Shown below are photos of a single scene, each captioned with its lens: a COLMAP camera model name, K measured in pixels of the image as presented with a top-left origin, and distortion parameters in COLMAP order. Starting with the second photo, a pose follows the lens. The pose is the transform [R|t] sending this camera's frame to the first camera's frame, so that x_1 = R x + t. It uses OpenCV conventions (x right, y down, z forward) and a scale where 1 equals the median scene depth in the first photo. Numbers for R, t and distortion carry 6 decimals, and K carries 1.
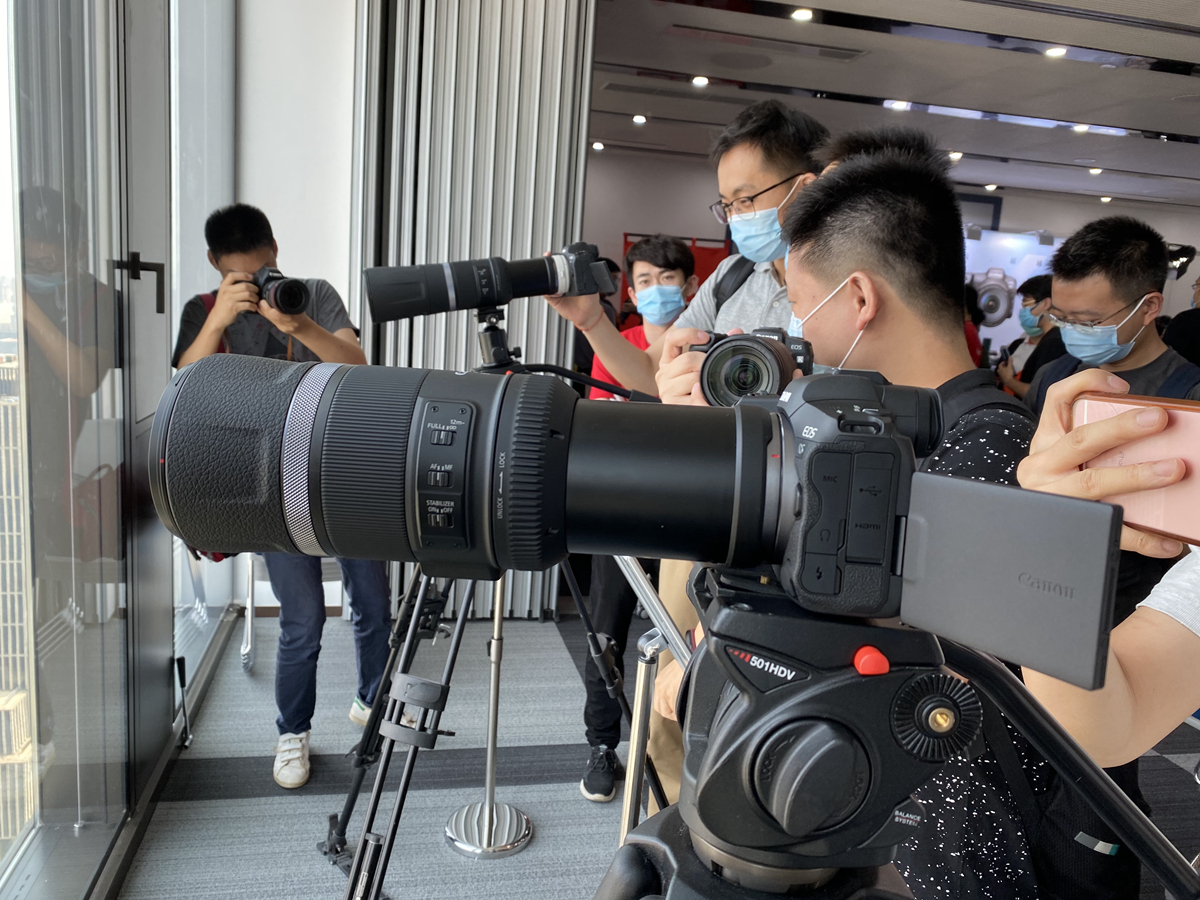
lens RADIAL K [[928.6, 0, 572.5], [0, 928.6, 449.8], [0, 0, 1]] dist [0.033970, -0.077926]
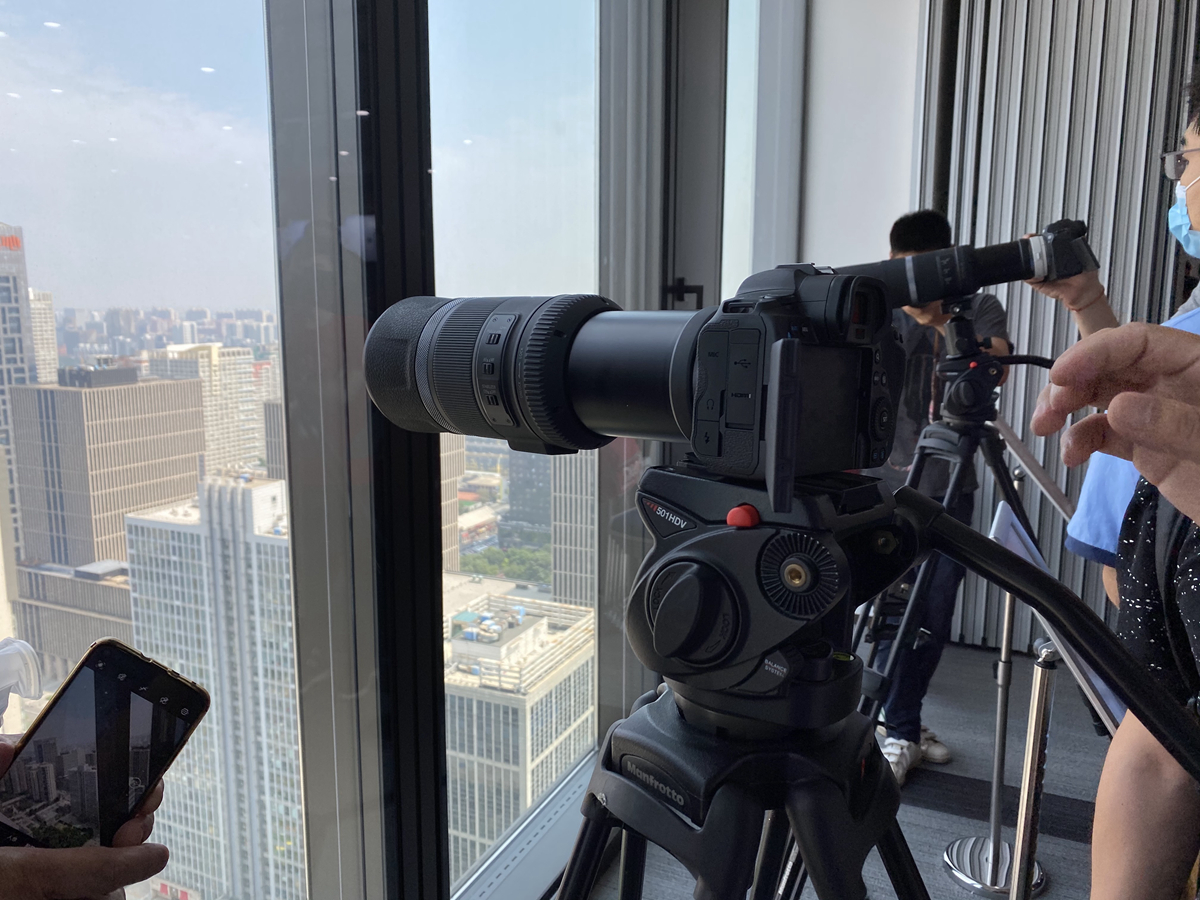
lens RADIAL K [[928.6, 0, 572.5], [0, 928.6, 449.8], [0, 0, 1]] dist [0.033970, -0.077926]
pose [[0.779852, 0.028565, -0.625311, 0.211185], [-0.051151, 0.998525, -0.018179, 0.043722], [0.623870, 0.046162, 0.780164, -0.000665]]
